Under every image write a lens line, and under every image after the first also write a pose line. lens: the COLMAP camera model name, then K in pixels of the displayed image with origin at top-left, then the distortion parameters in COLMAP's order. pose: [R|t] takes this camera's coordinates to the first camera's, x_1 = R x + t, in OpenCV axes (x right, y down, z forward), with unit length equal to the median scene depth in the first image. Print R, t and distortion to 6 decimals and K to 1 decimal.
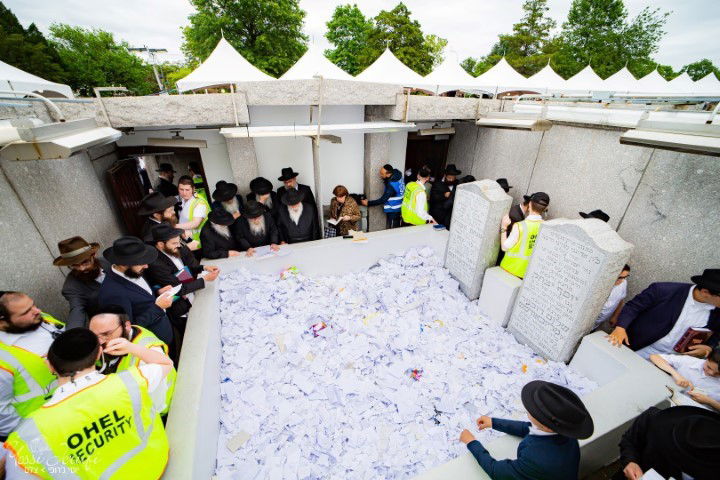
lens RADIAL K [[283.8, 0, 360.0], [0, 283.8, 240.0], [0, 0, 1]] dist [0.000205, 0.000005]
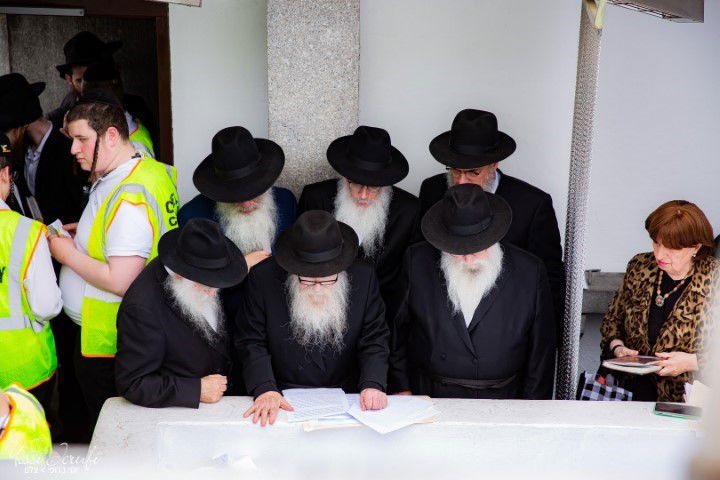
lens RADIAL K [[1495.4, 0, 360.0], [0, 1495.4, 240.0], [0, 0, 1]] dist [0.019321, 0.045725]
pose [[0.951881, 0.141625, -0.271781, 0.041555], [-0.179753, 0.976262, -0.120834, 0.051485], [0.248217, 0.163874, 0.954743, -0.333262]]
